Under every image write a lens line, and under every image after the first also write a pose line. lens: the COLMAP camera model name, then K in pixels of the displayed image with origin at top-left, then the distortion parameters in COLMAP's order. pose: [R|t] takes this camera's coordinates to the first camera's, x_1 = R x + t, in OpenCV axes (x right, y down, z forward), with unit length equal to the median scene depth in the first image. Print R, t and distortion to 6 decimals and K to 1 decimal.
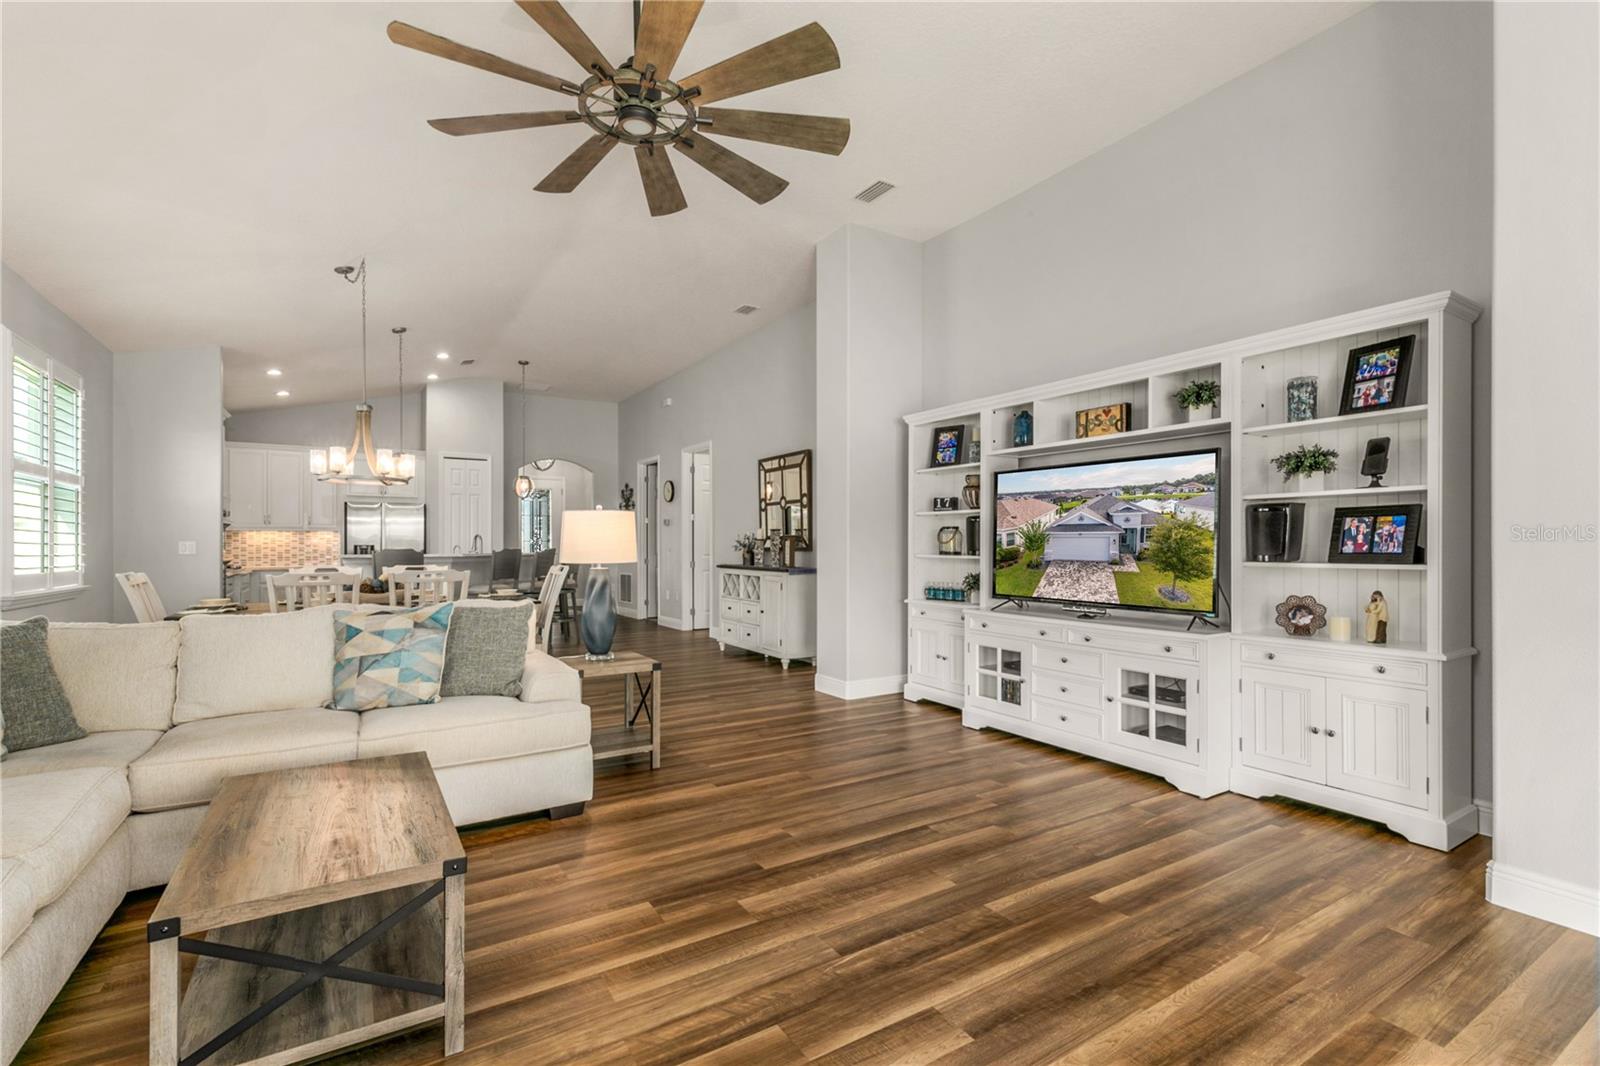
lens RADIAL K [[722.4, 0, 814.6], [0, 722.4, 547.4], [0, 0, 1]] dist [-0.000129, 0.002165]
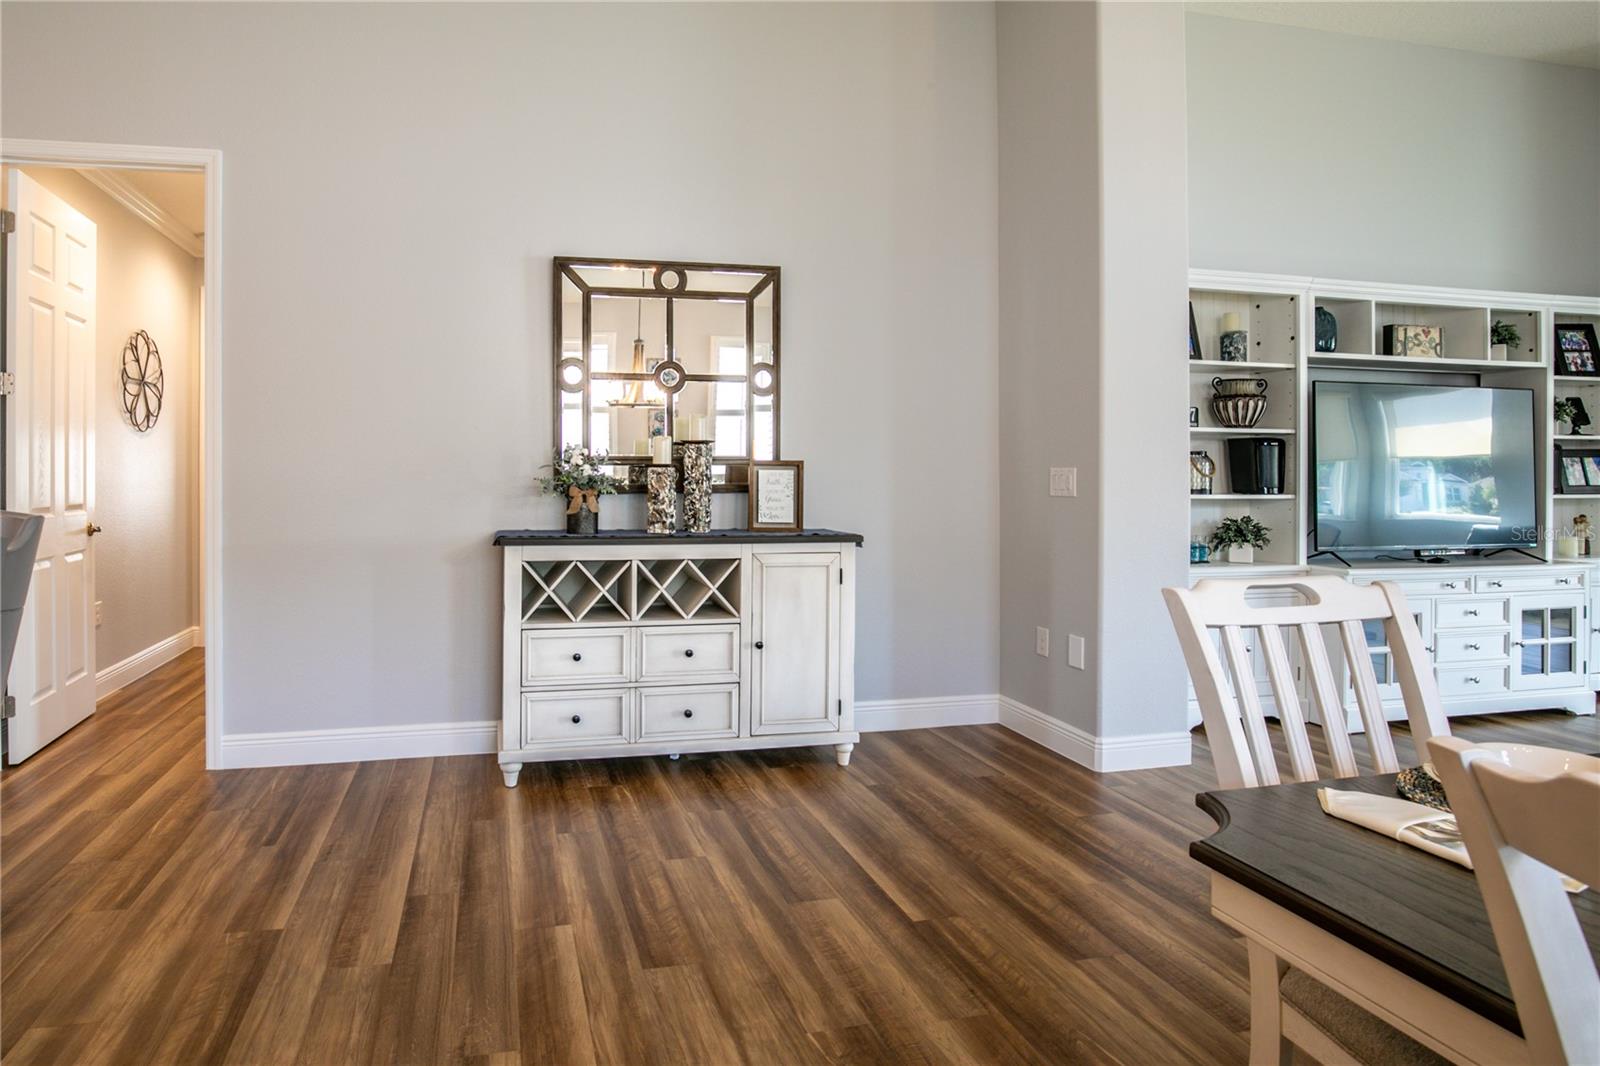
lens RADIAL K [[908.1, 0, 674.2], [0, 908.1, 466.7], [0, 0, 1]] dist [-0.028632, -0.000815]
pose [[0.361487, 0.009839, 0.932325, -0.553457], [0.000316, 0.999943, -0.010675, -0.004423], [-0.932377, 0.004153, 0.361463, 0.842790]]
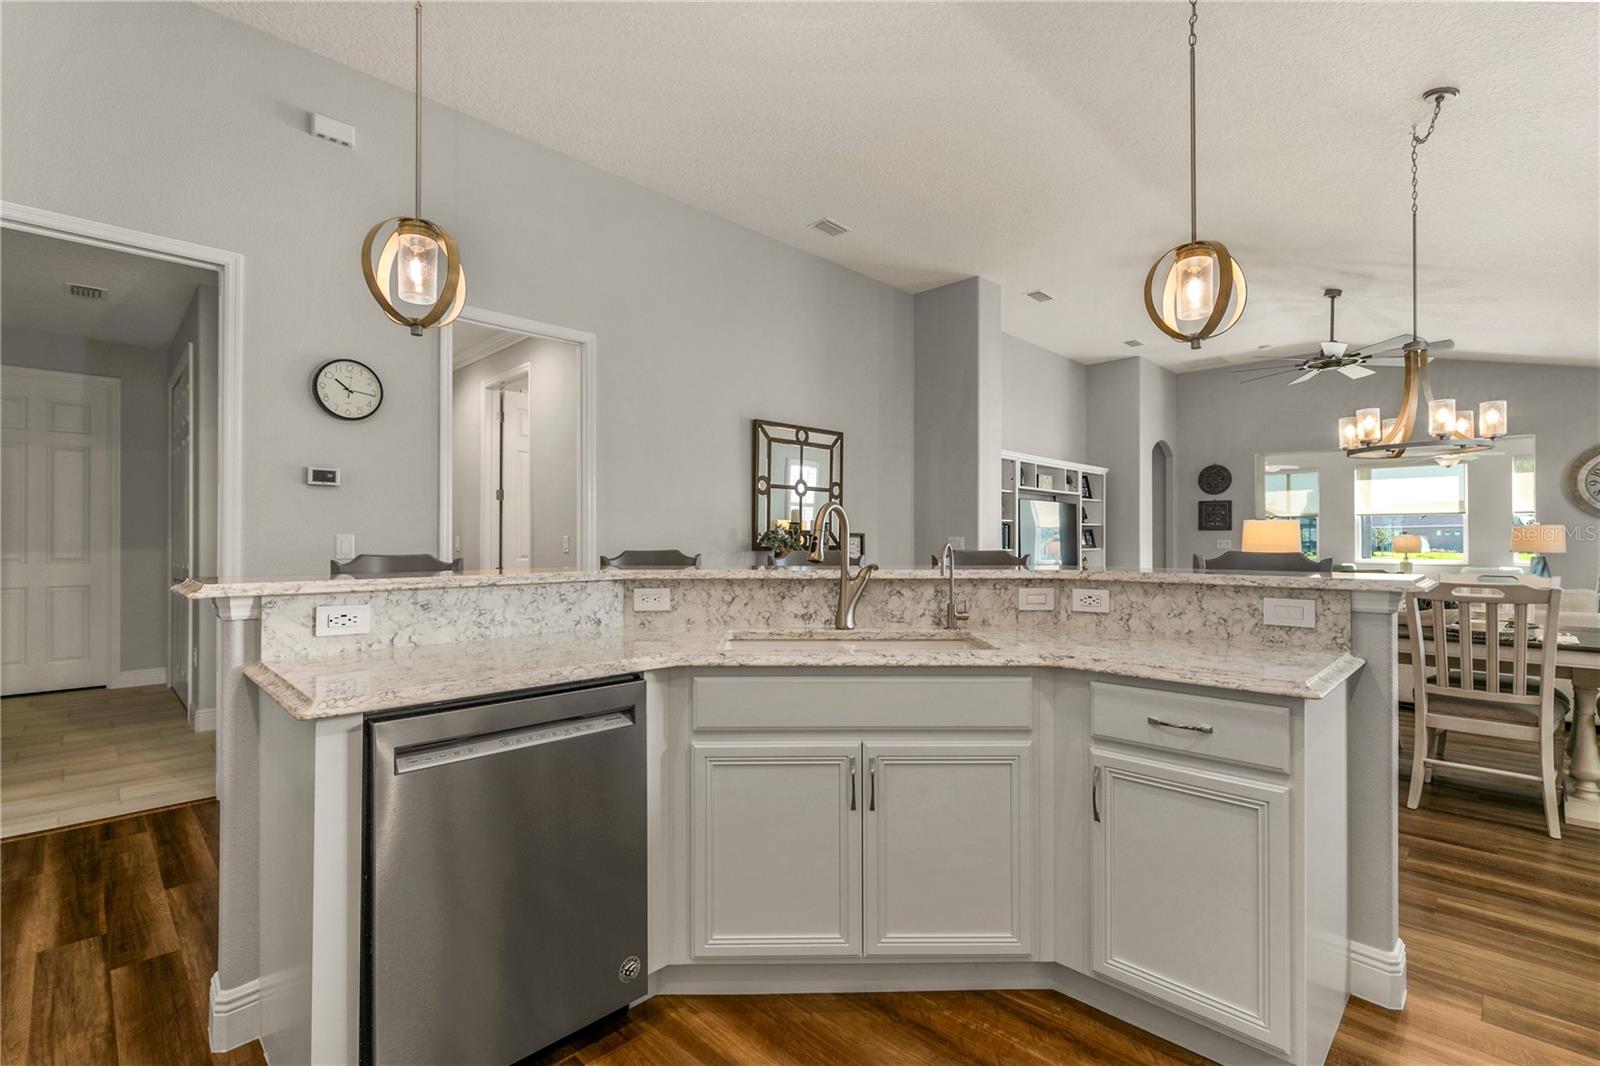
lens RADIAL K [[722.4, 0, 796.8], [0, 722.4, 539.2], [0, 0, 1]] dist [-0.000129, 0.002165]
pose [[-0.213819, 0.004063, 0.976865, -0.835125], [0.005097, 0.999982, -0.003043, -0.004660], [-0.976860, 0.004329, -0.213836, 1.220867]]
